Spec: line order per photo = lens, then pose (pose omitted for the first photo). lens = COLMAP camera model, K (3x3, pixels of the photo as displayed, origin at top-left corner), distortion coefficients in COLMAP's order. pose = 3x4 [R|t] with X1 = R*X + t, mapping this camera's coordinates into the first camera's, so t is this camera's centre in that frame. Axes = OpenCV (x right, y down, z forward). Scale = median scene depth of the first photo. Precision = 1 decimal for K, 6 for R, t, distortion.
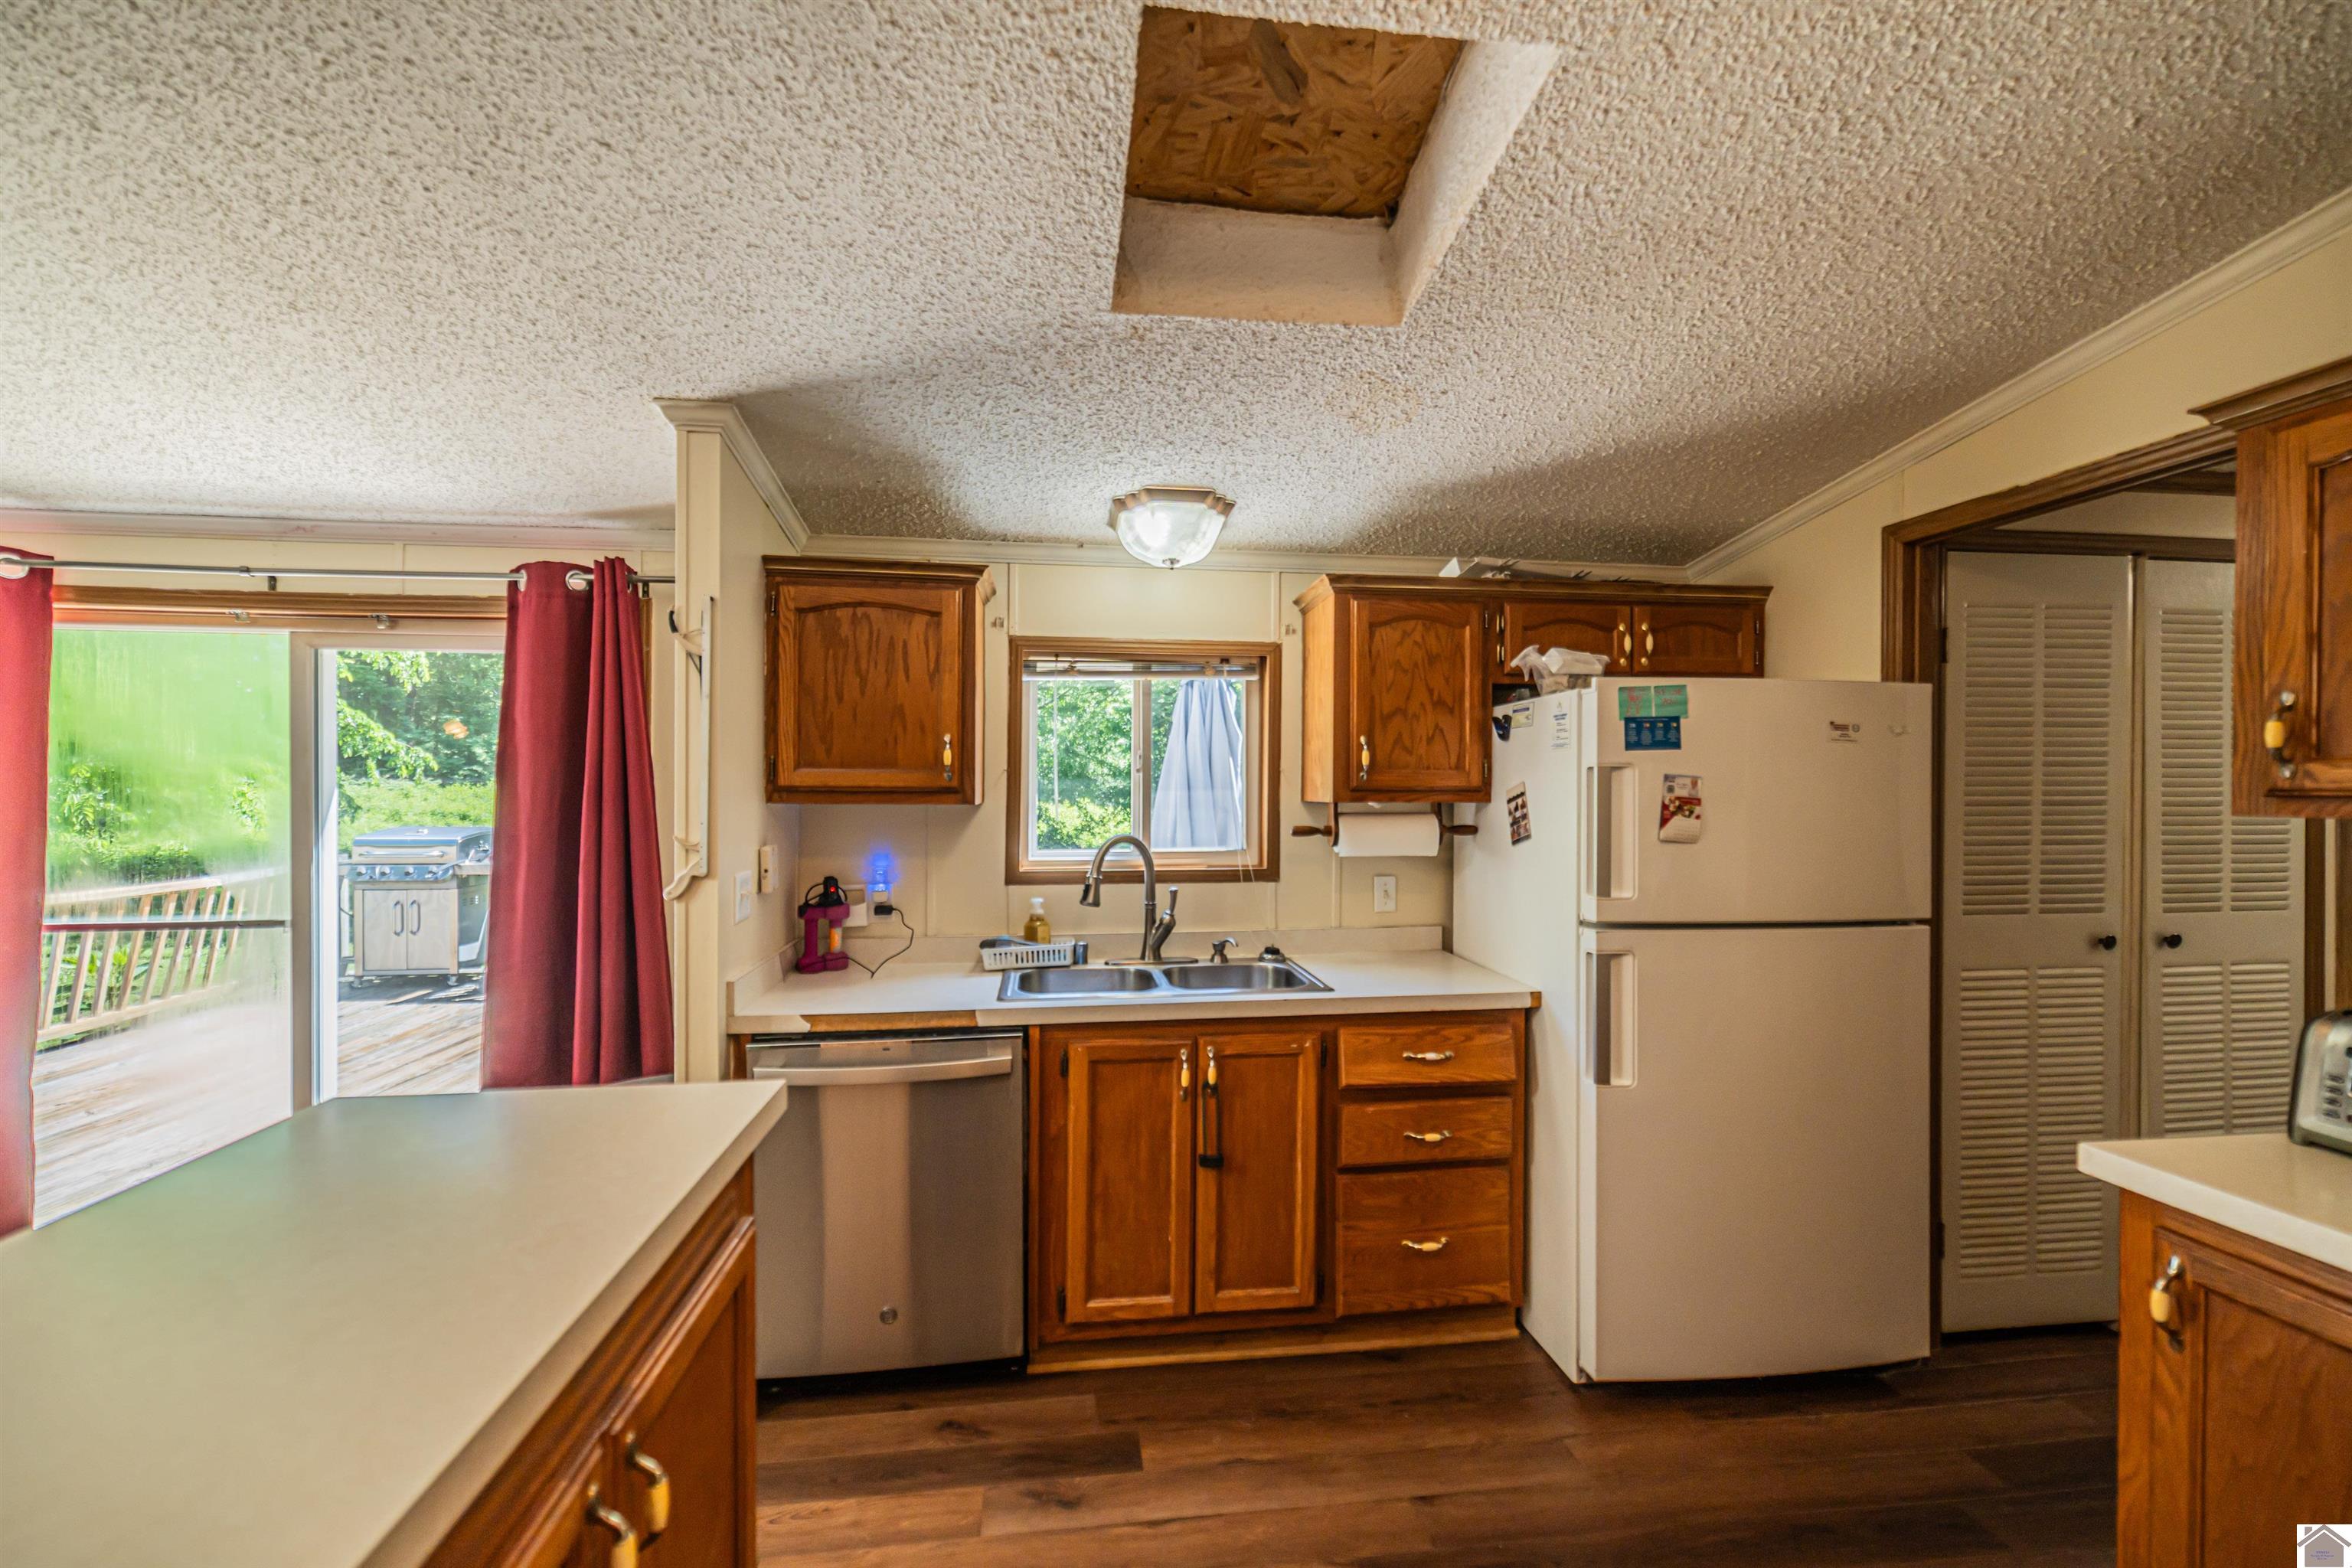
lens RADIAL K [[918.5, 0, 1167.4], [0, 918.5, 793.5], [0, 0, 1]] dist [0.000063, 0.000262]
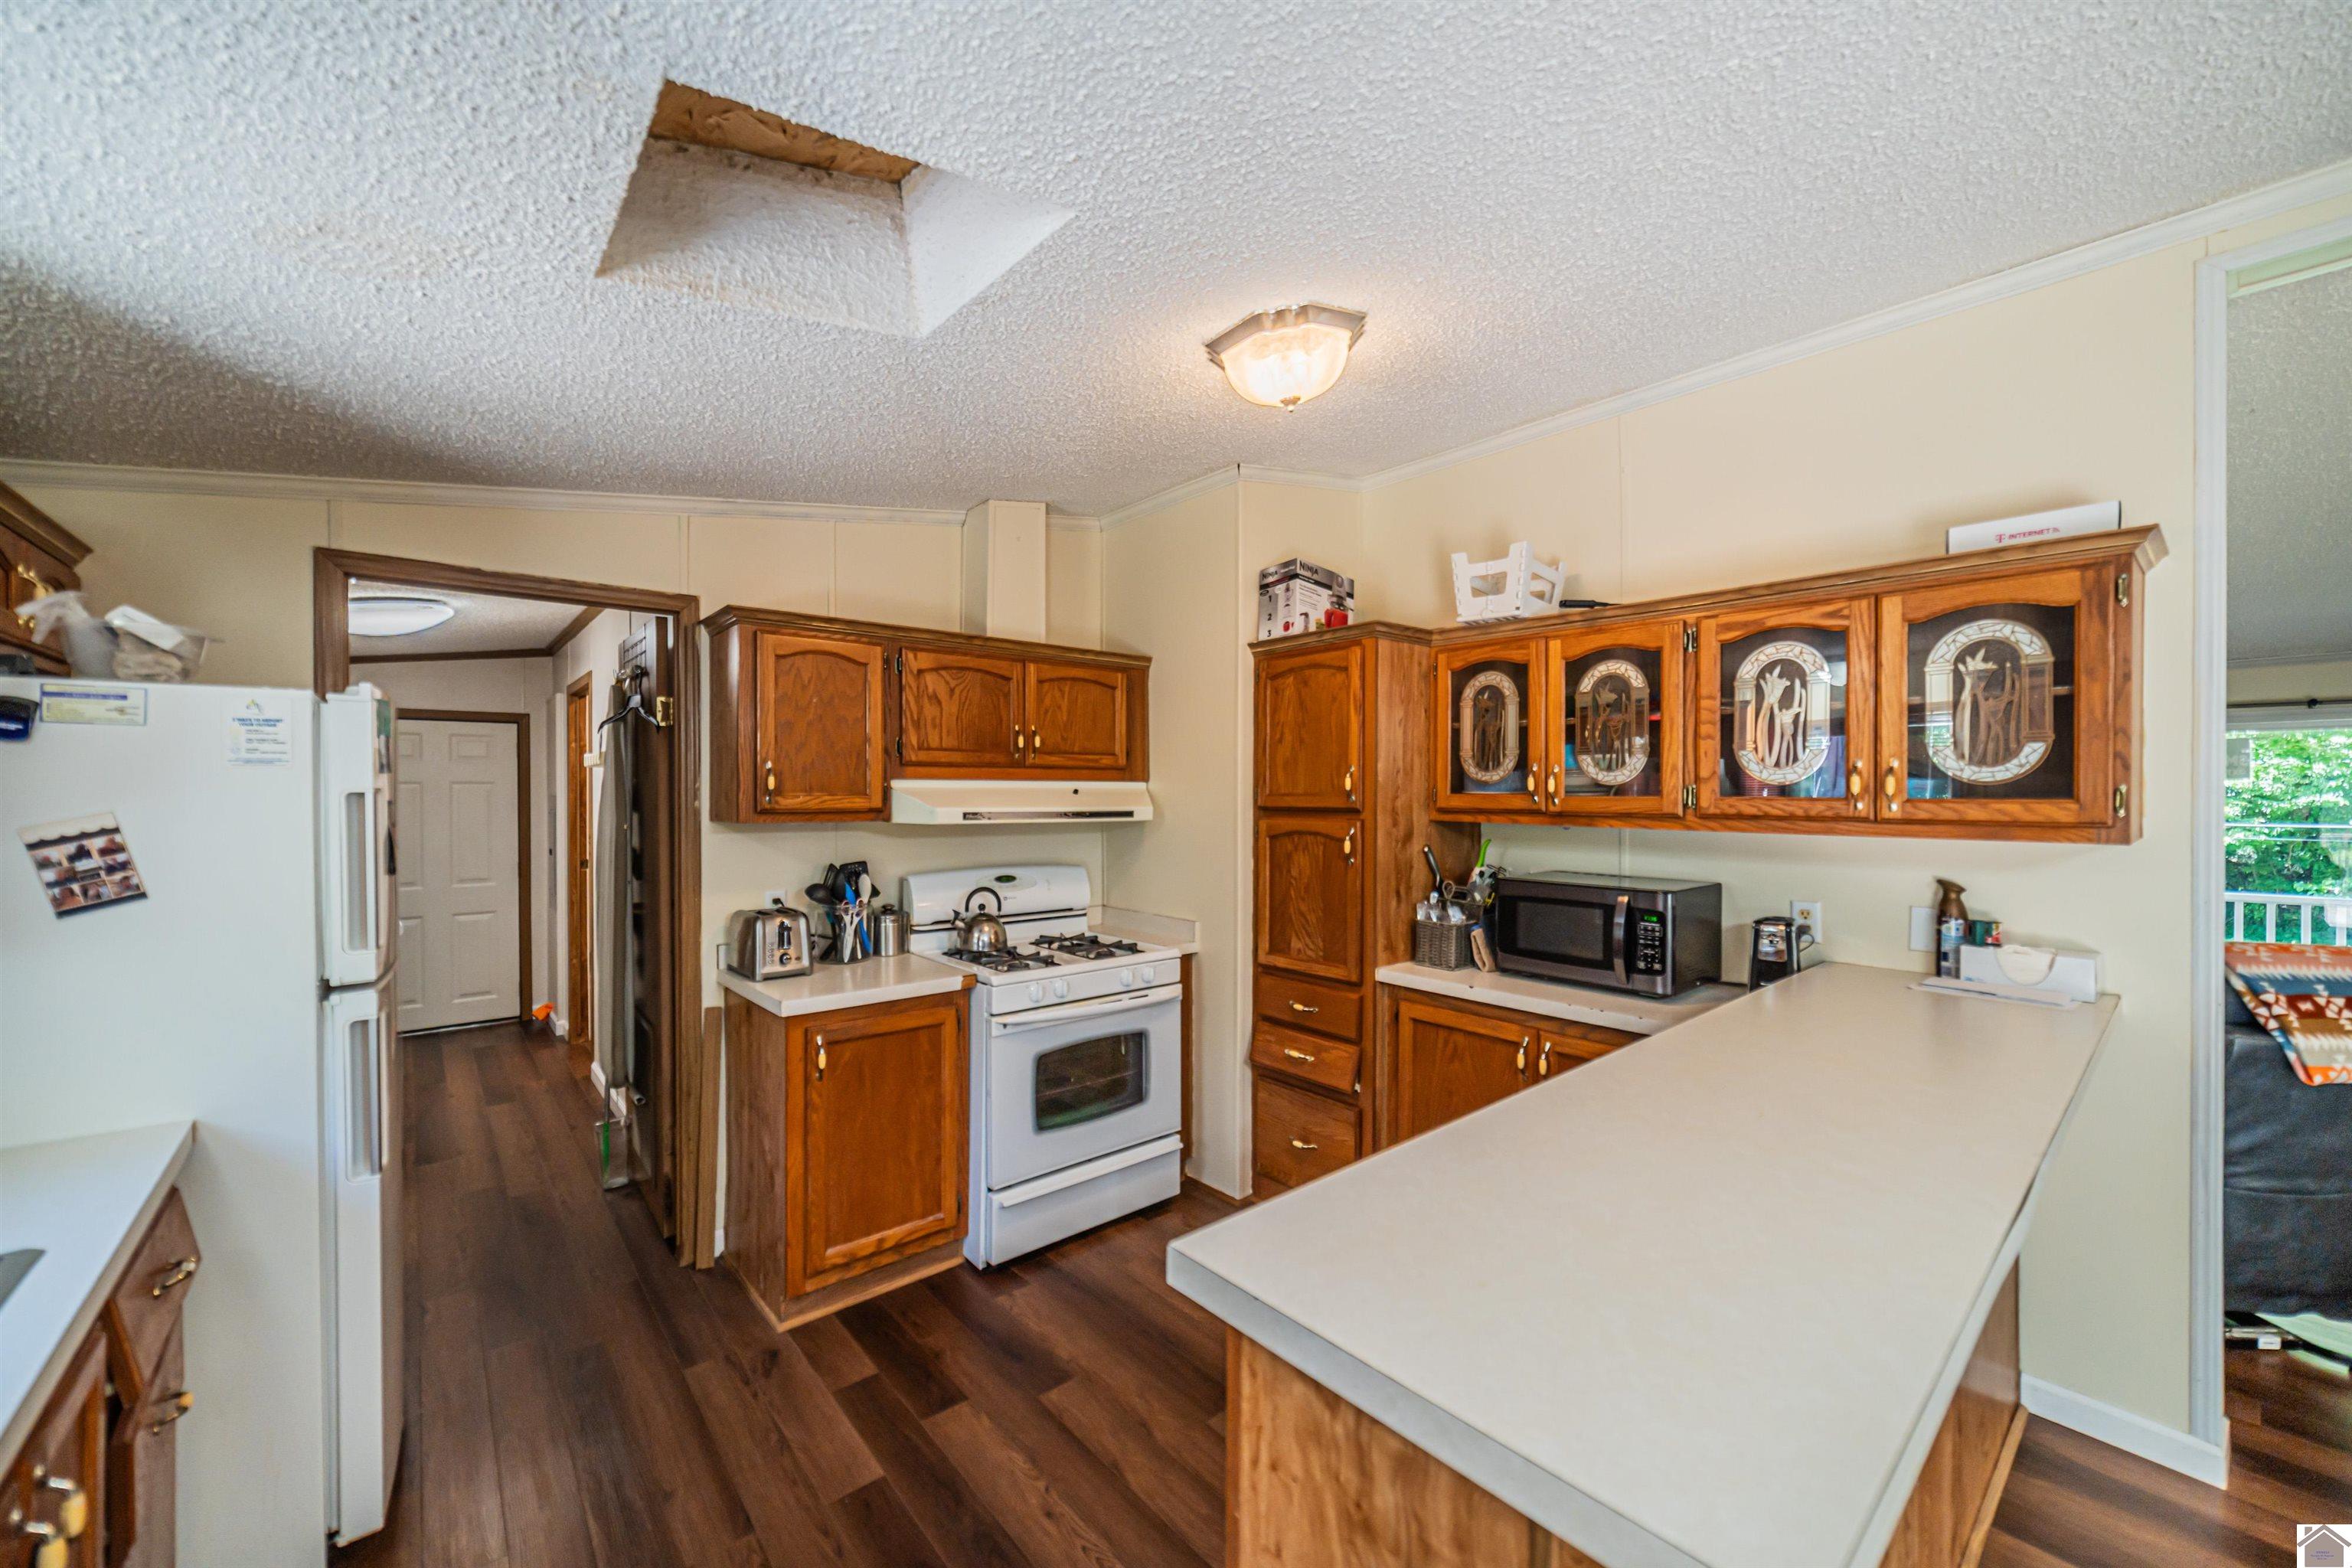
lens RADIAL K [[909.2, 0, 1178.6], [0, 909.2, 794.9], [0, 0, 1]] dist [-0.001739, -0.000206]
pose [[-0.546364, -0.007698, 0.837512, -0.545852], [0.000564, 0.999954, 0.009559, -0.030088], [-0.837547, 0.005695, -0.546335, 0.736911]]
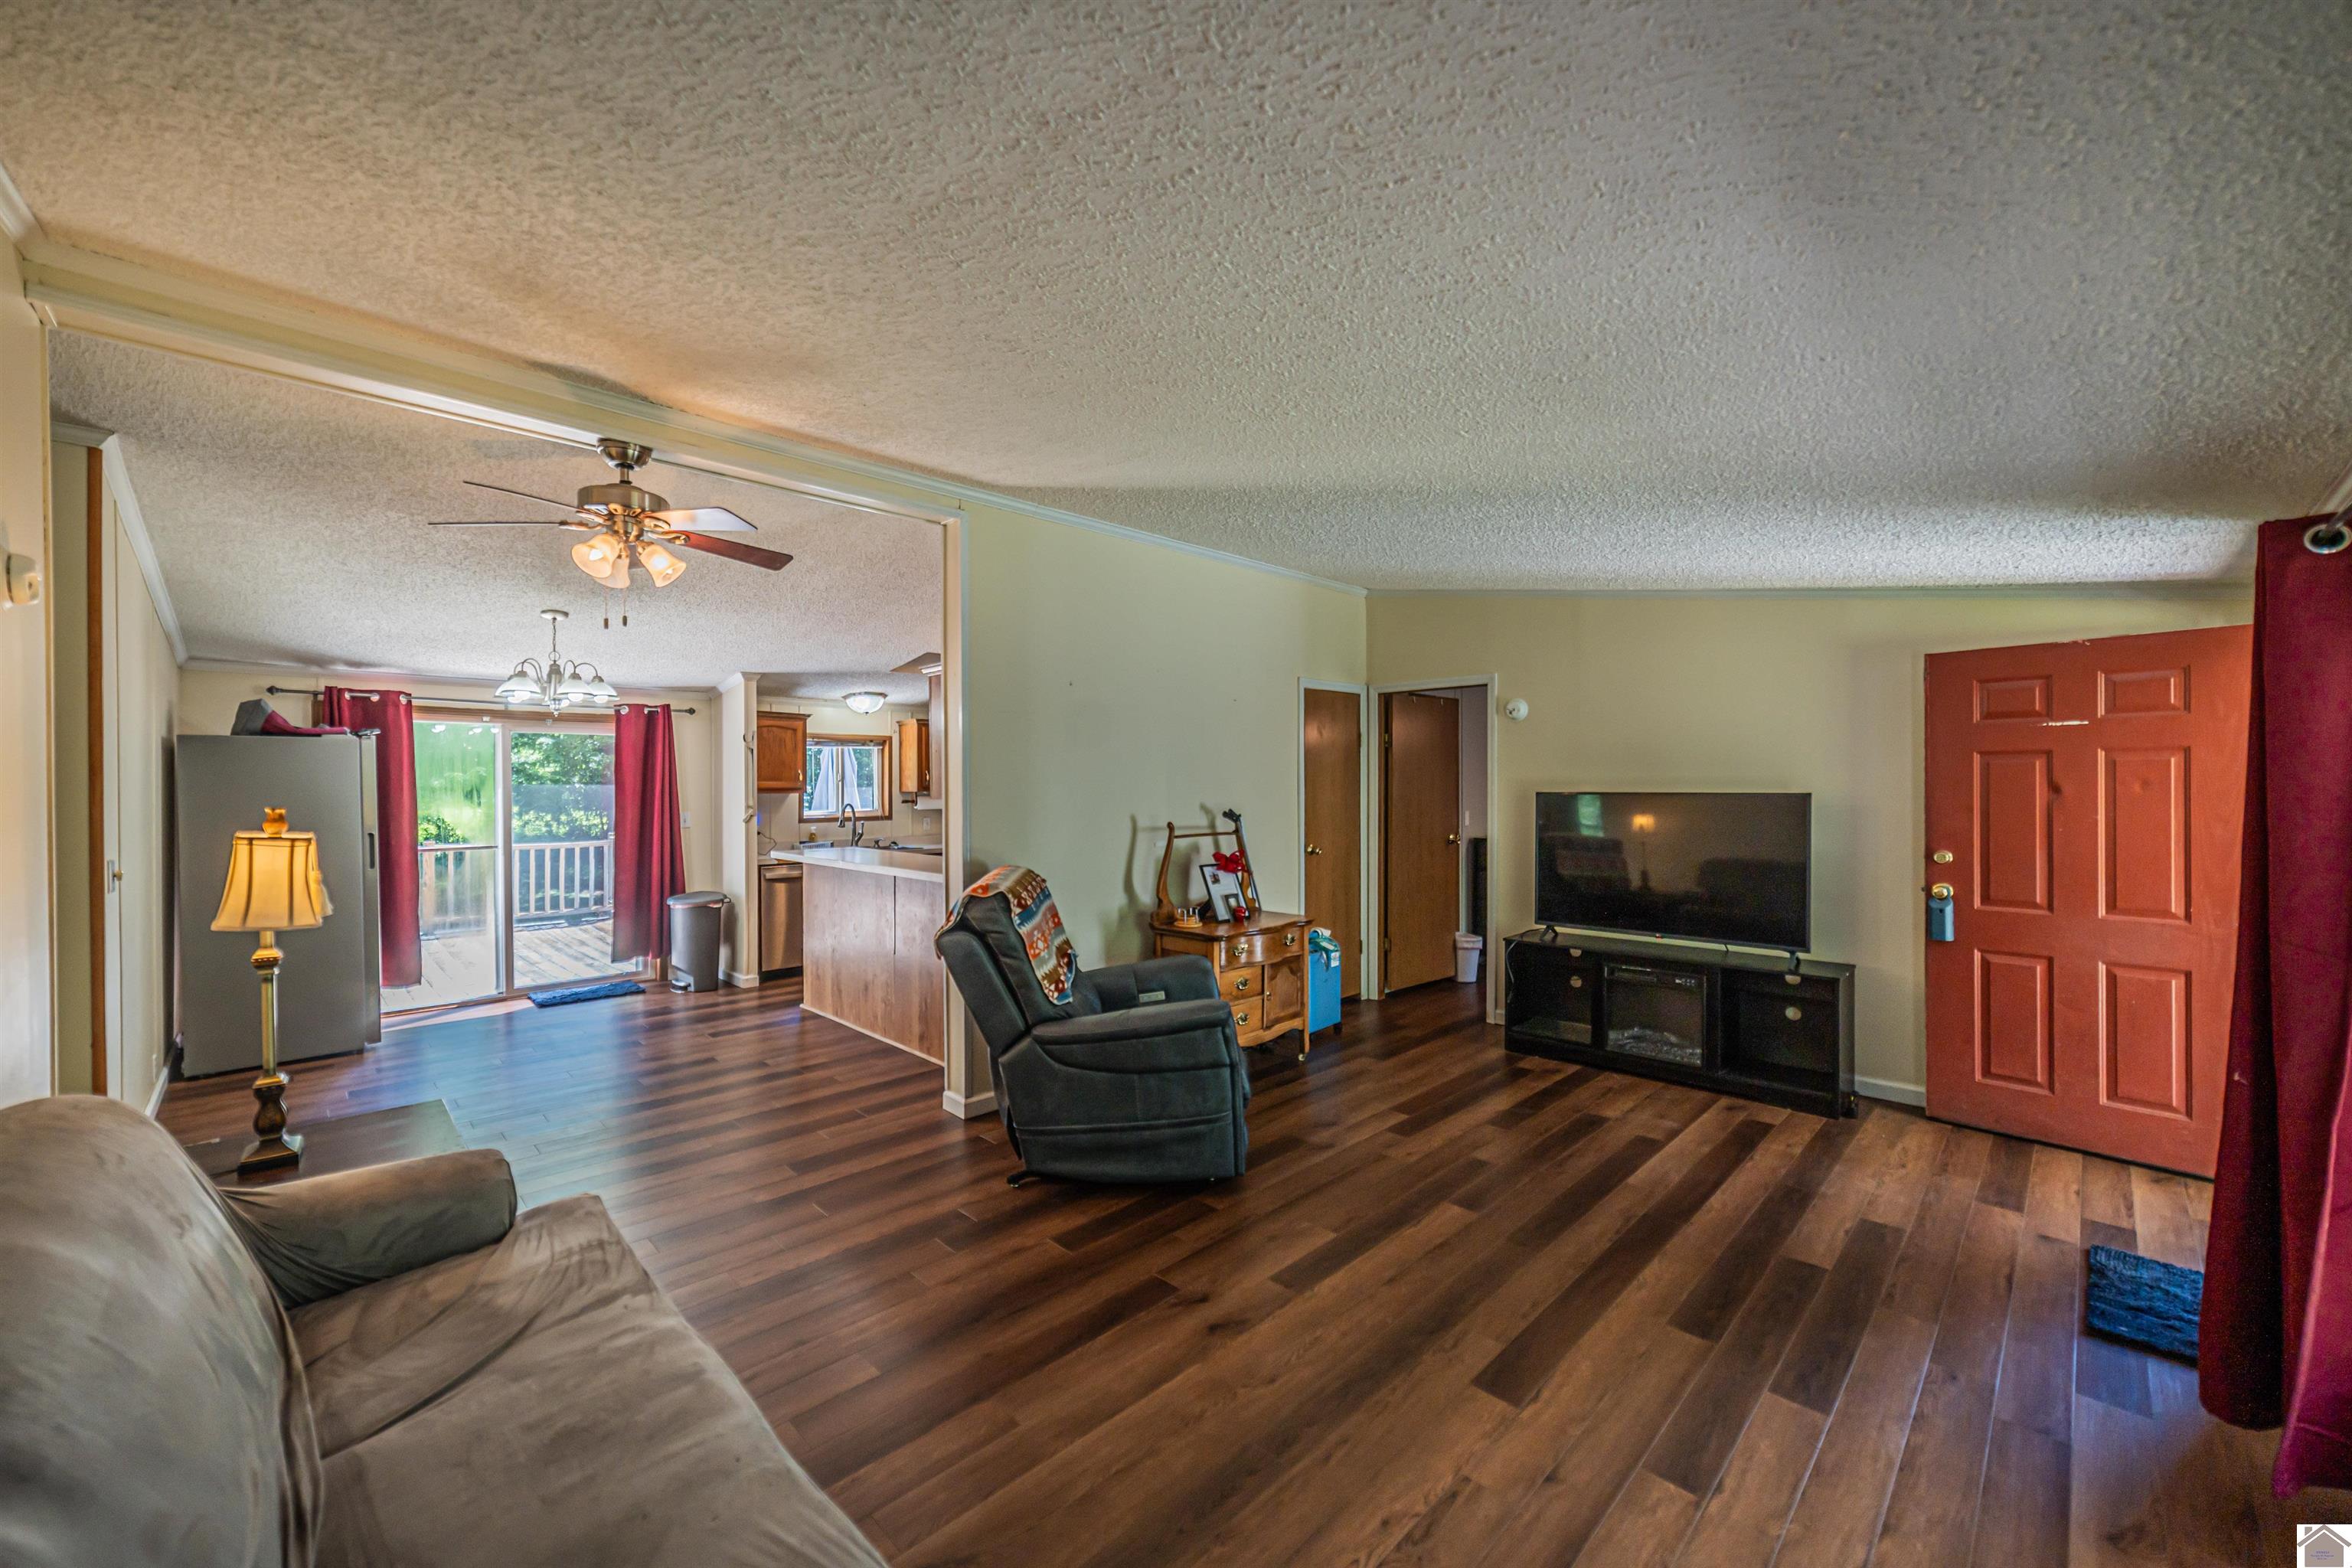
lens RADIAL K [[883.4, 0, 1151.6], [0, 883.4, 789.9], [0, 0, 1]] dist [0.002364, 0.000150]
pose [[0.802879, -0.008181, 0.596086, -1.042365], [0.008185, 0.999963, 0.002700, 0.002486], [-0.596086, 0.002711, 0.802916, -2.023065]]
